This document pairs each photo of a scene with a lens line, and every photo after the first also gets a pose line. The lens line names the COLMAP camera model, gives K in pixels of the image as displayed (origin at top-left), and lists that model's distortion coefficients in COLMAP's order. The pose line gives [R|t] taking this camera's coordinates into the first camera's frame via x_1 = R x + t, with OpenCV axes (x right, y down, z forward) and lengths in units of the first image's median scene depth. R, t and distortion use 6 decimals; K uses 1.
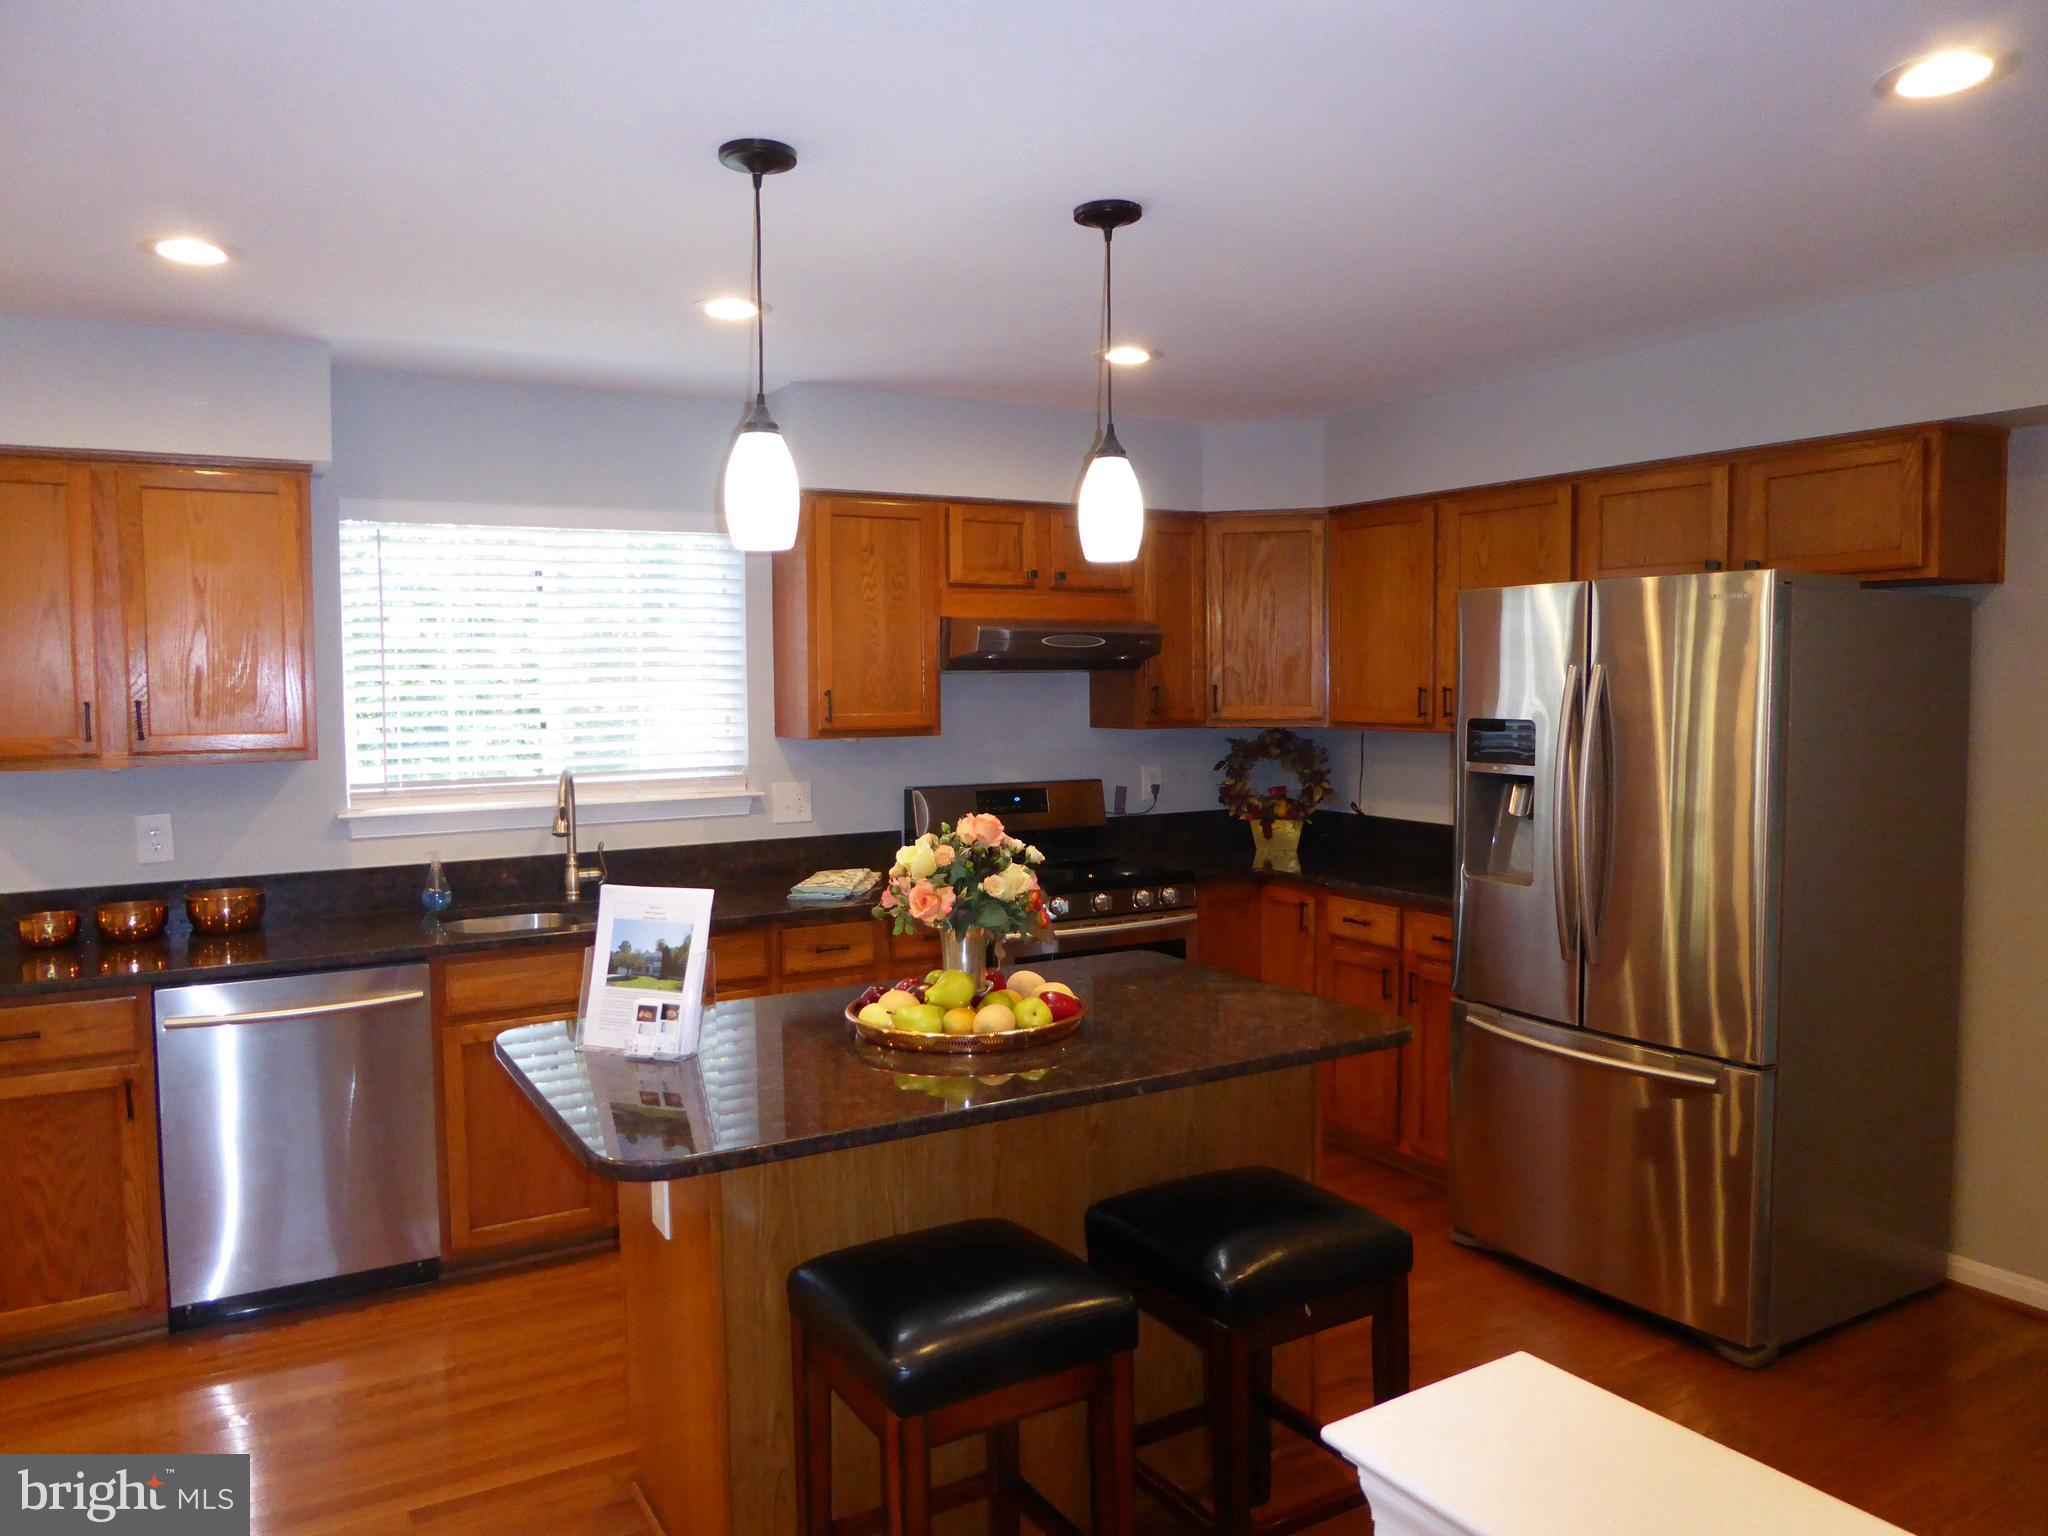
lens RADIAL K [[1450.8, 0, 1024.0], [0, 1450.8, 768.0], [0, 0, 1]] dist [-0.042978, 0.001049]
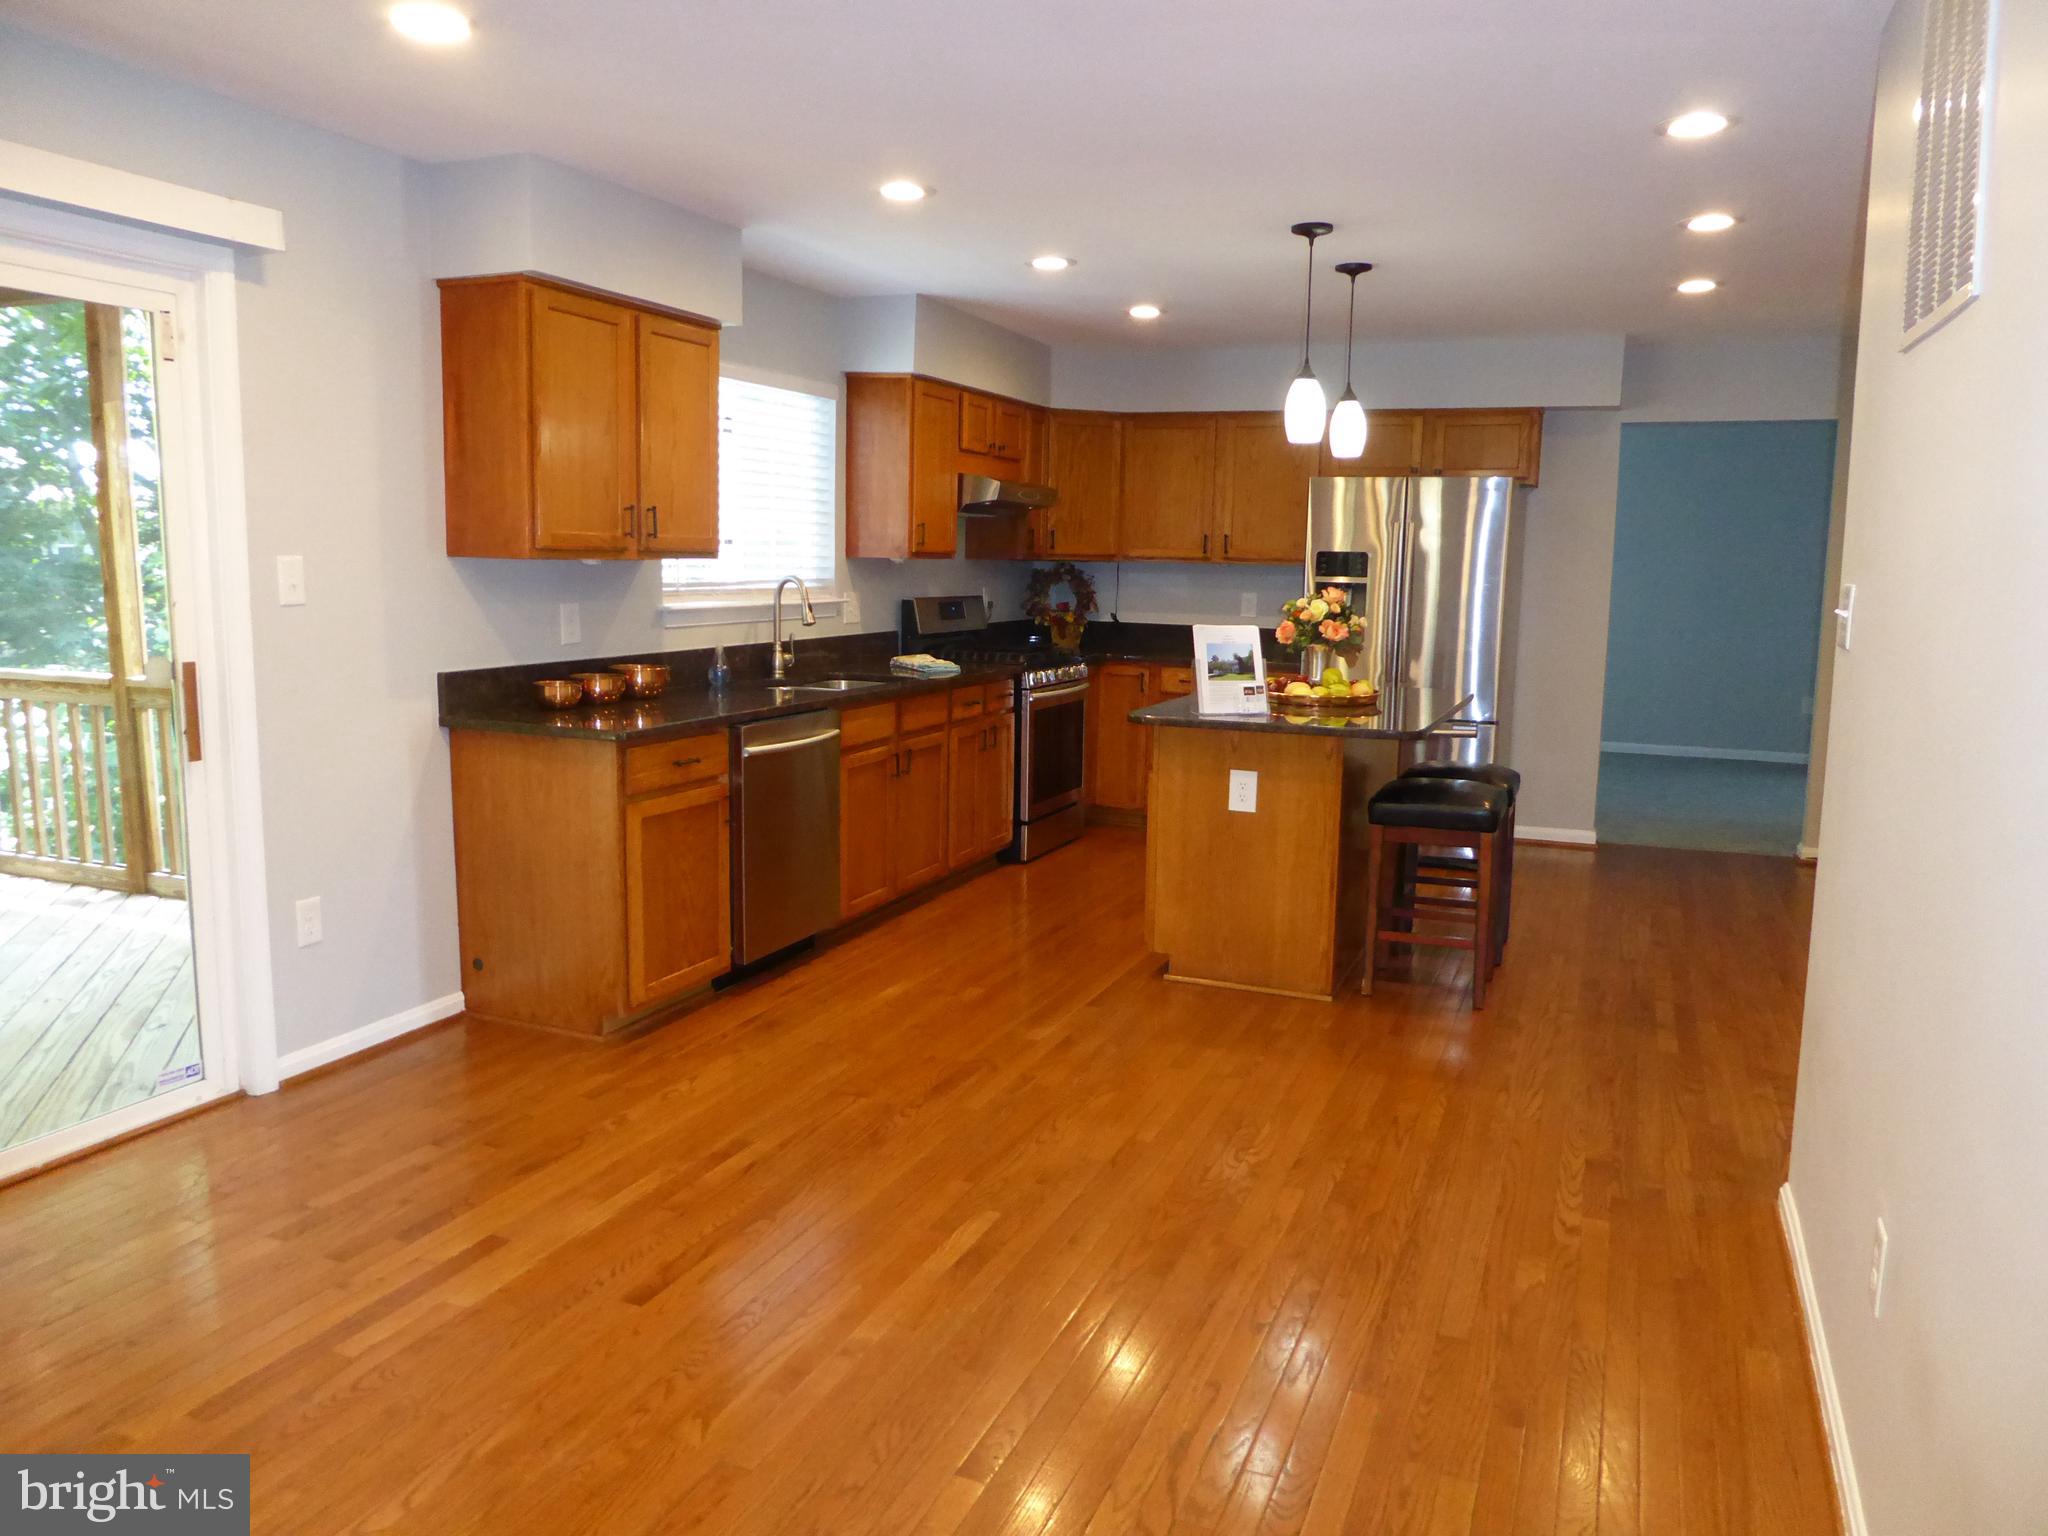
lens RADIAL K [[1455.2, 0, 1024.0], [0, 1455.2, 768.0], [0, 0, 1]] dist [0.028645, -0.001322]
pose [[0.801804, -0.062312, 0.594329, -0.930098], [0.008416, 0.995628, 0.093032, 0.052769], [-0.597528, -0.069592, 0.798823, -0.192279]]
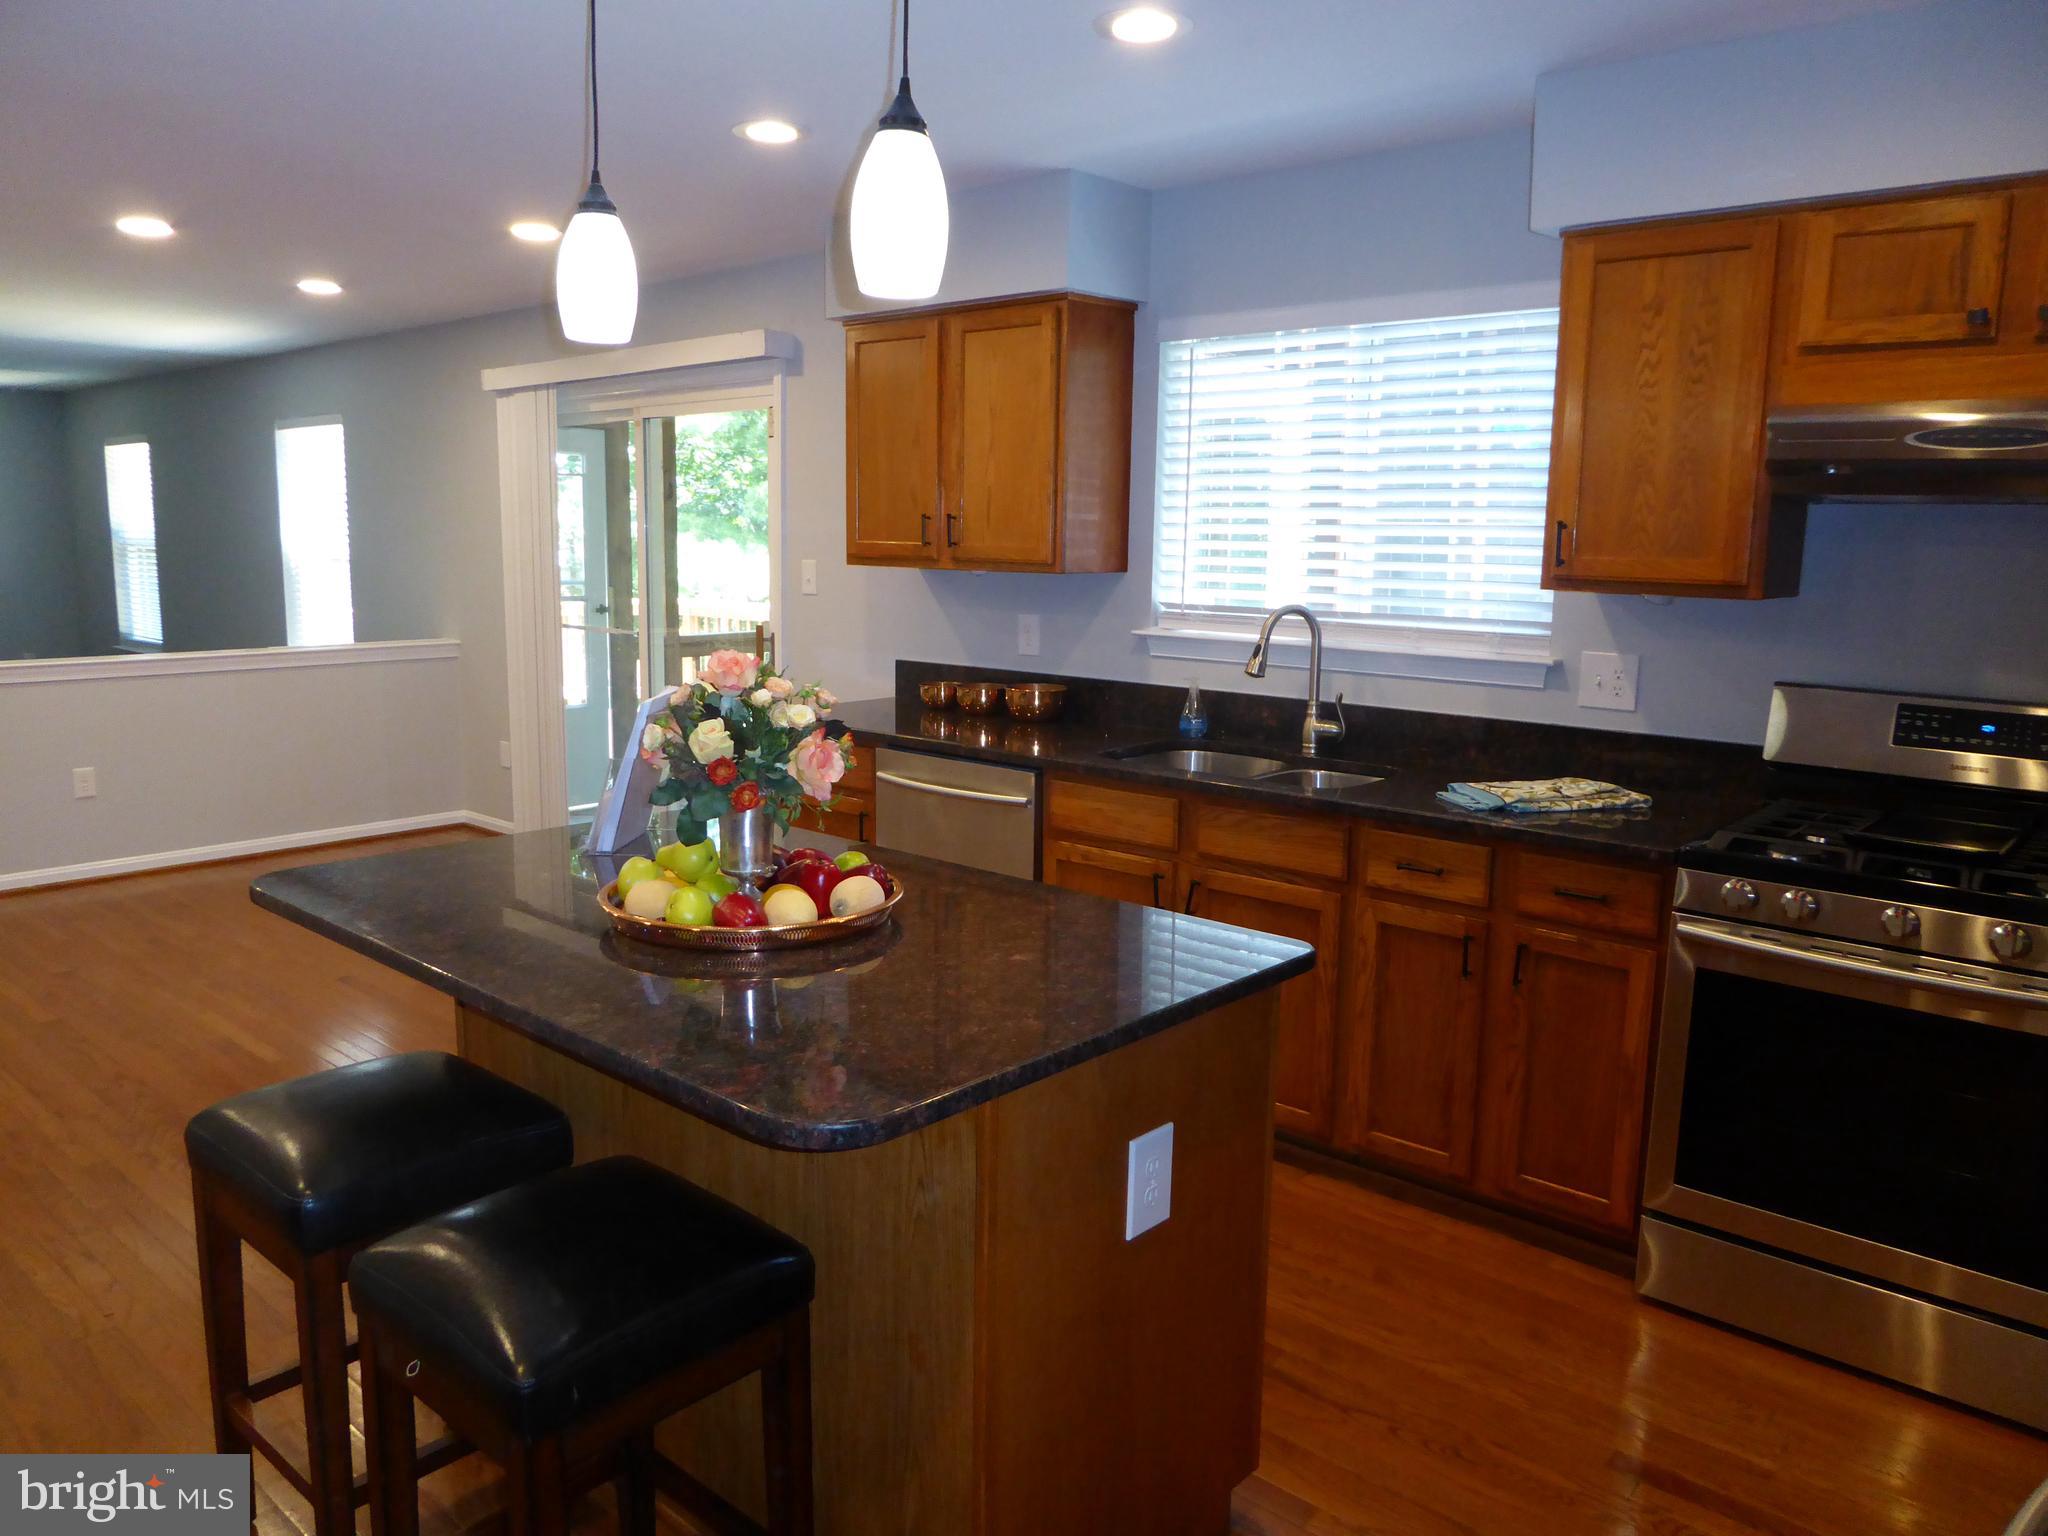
lens RADIAL K [[1450.8, 0, 1024.0], [0, 1450.8, 768.0], [0, 0, 1]] dist [-0.042978, 0.001049]
pose [[0.309069, 0.170347, -0.935659, 0.474946], [-0.076102, 0.985103, 0.154210, -0.024023], [0.947990, 0.023544, 0.317428, 0.553433]]
